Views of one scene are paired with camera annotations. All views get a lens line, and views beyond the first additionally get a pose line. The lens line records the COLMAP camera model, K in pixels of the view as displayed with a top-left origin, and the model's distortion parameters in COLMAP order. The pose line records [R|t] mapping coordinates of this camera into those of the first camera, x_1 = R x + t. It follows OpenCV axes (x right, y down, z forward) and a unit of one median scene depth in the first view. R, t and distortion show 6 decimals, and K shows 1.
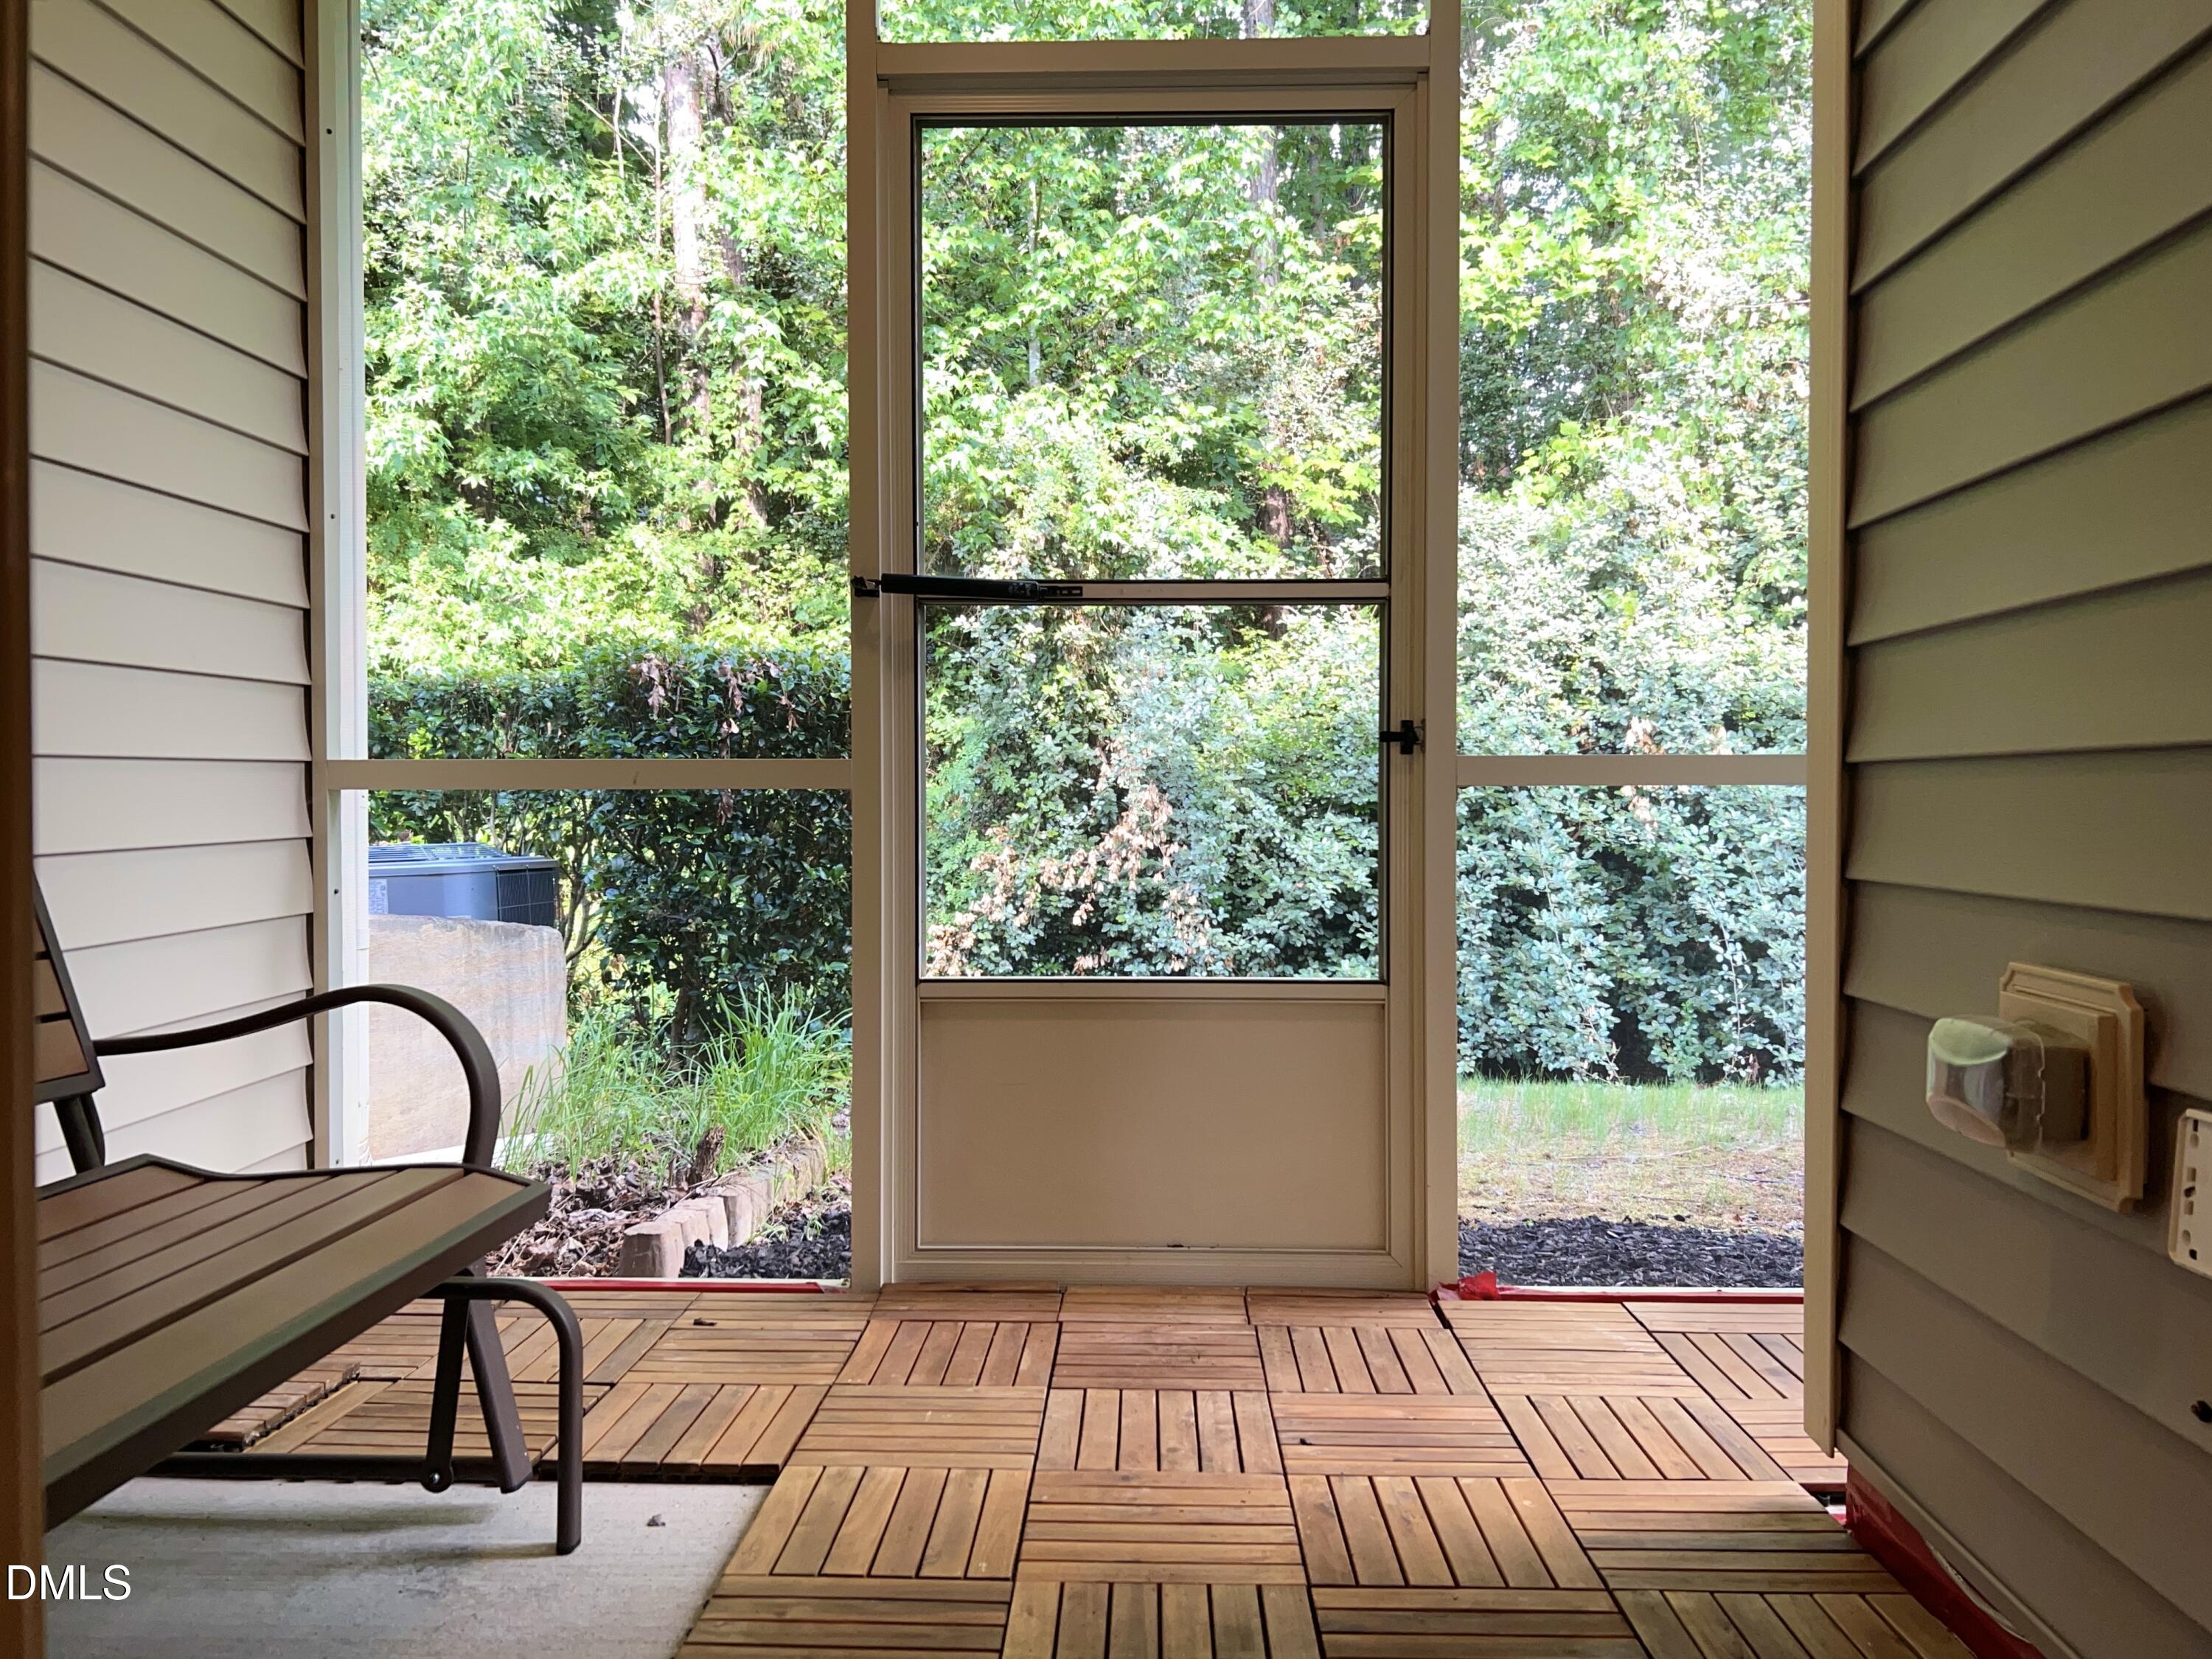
lens RADIAL K [[1695.6, 0, 1116.3], [0, 1695.6, 825.1], [0, 0, 1]] dist [0.007472, -0.002136]
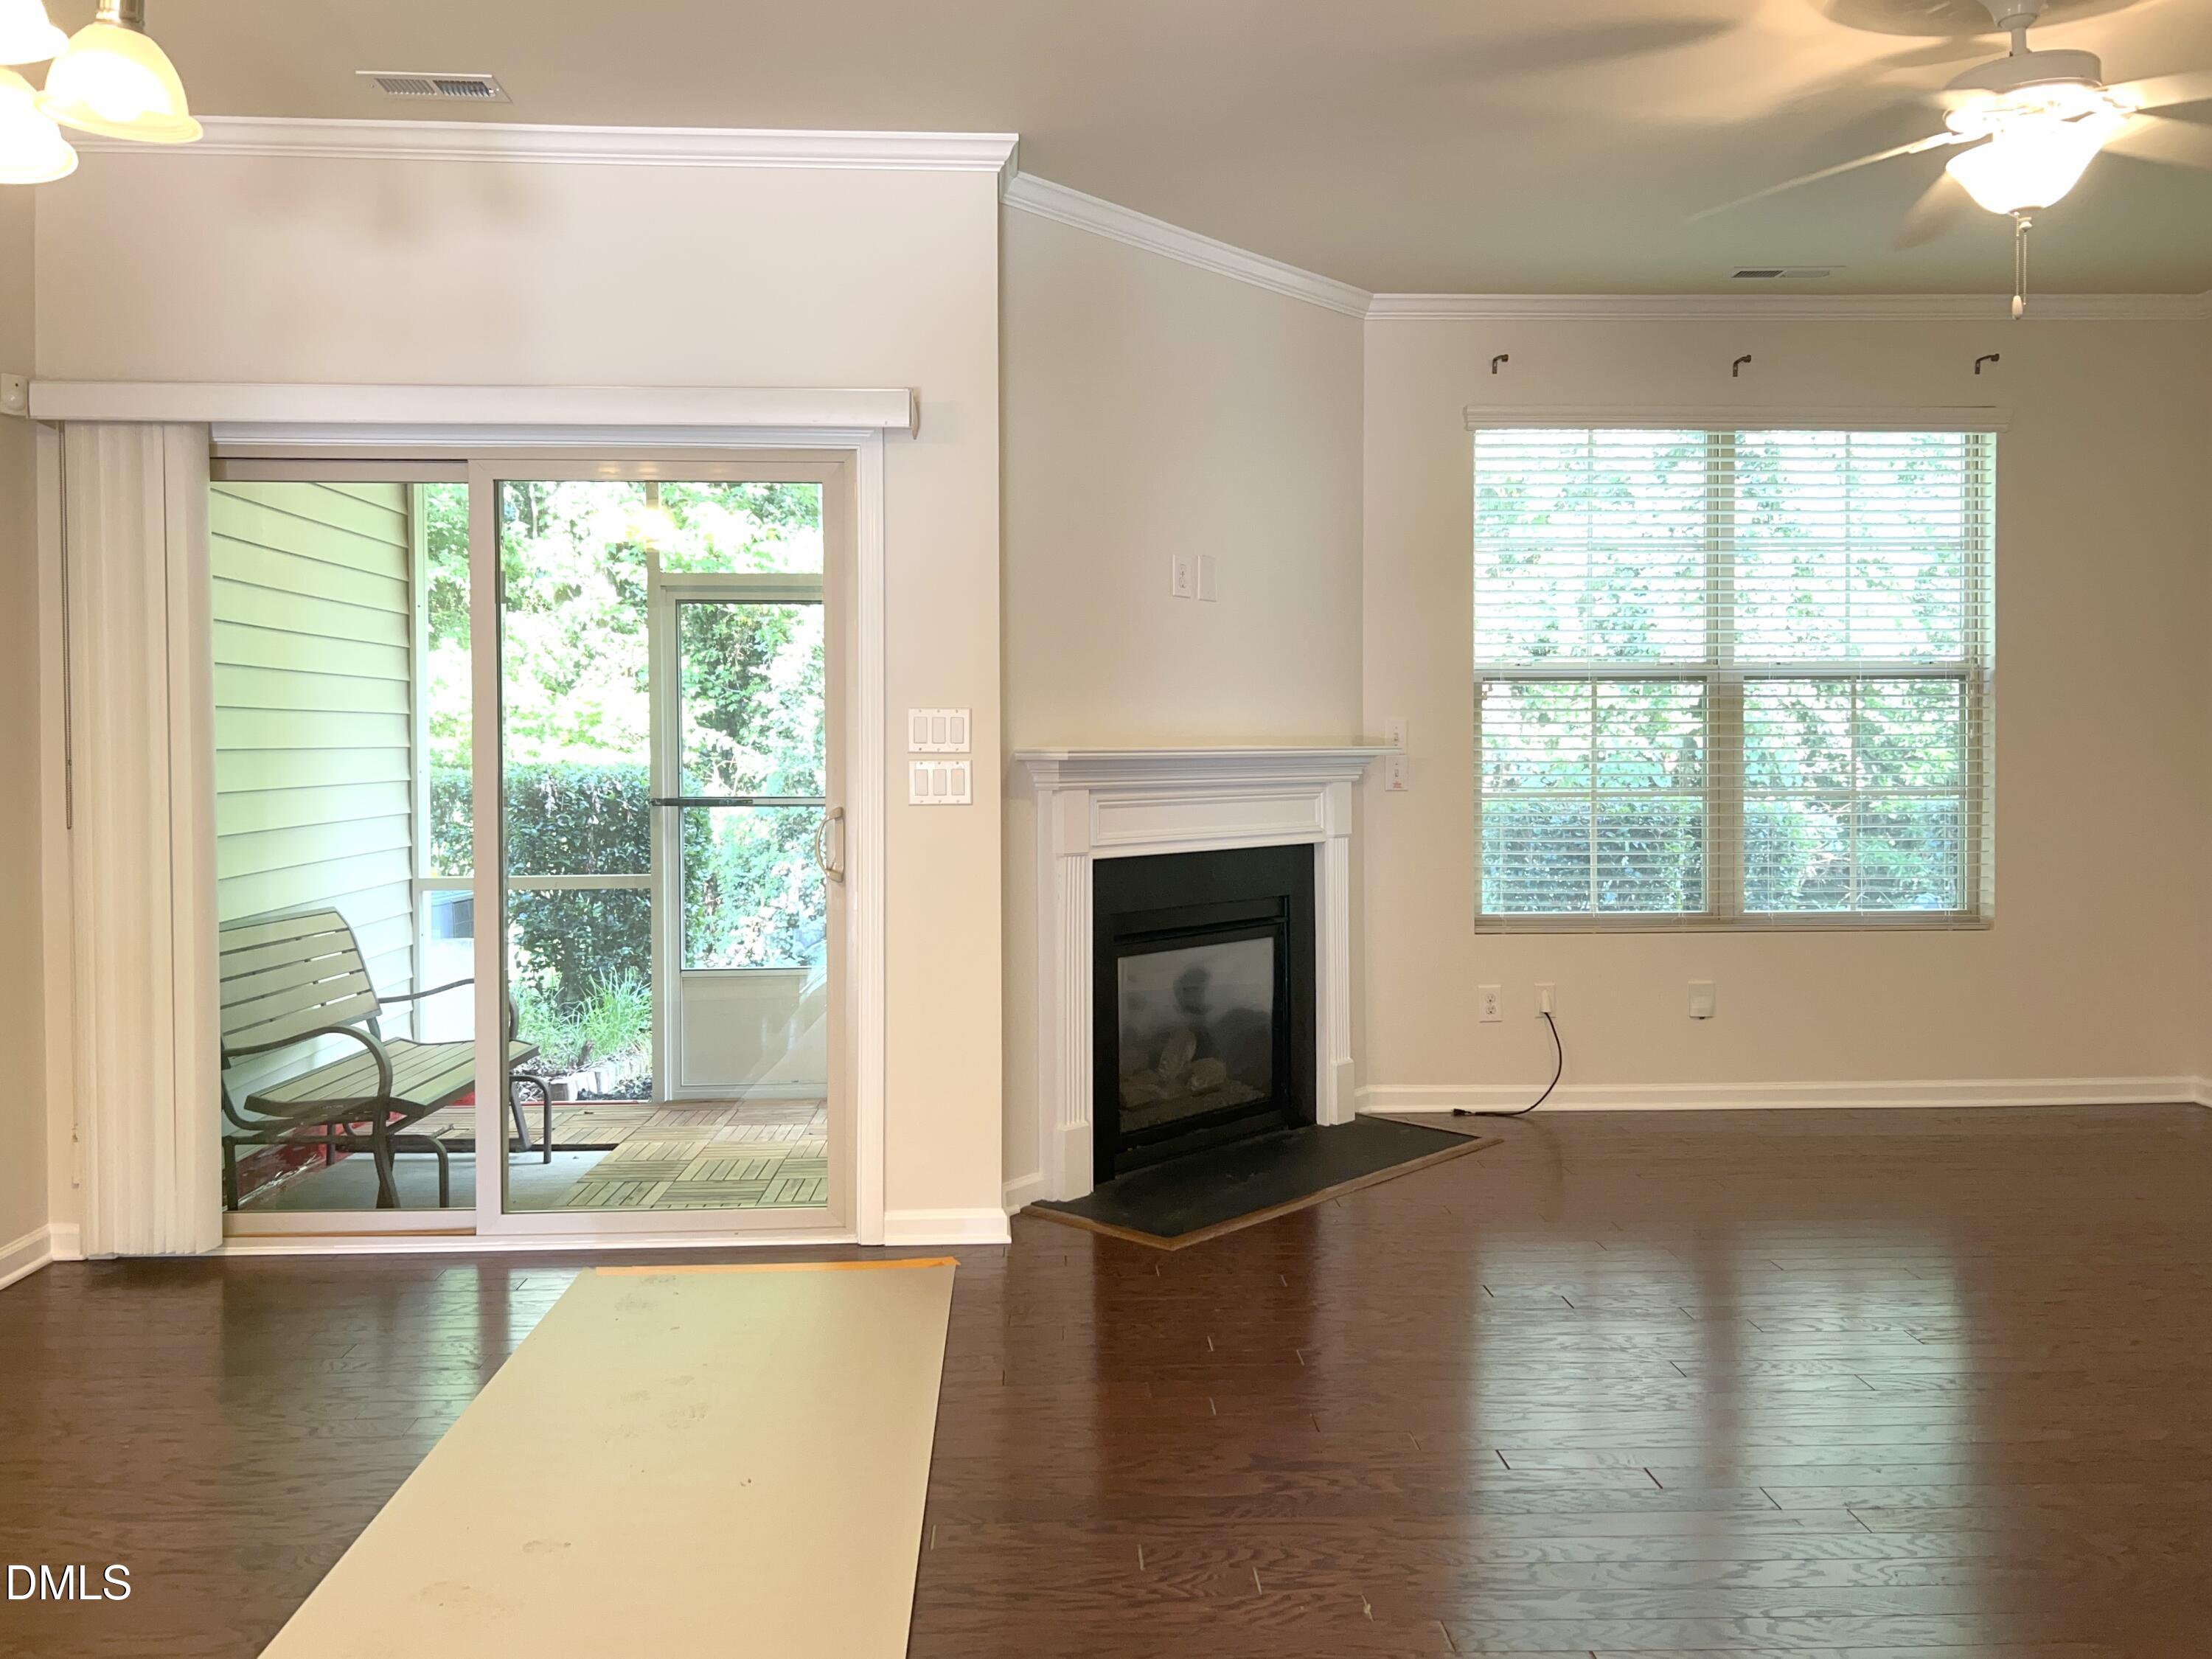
lens RADIAL K [[1695.6, 0, 1124.6], [0, 1695.6, 783.7], [0, 0, 1]] dist [0.007472, -0.002136]
pose [[0.996286, -0.006549, 0.085855, 0.162341], [0.006731, 0.999976, -0.001832, -0.086501], [-0.085841, 0.002403, 0.996306, -0.763673]]
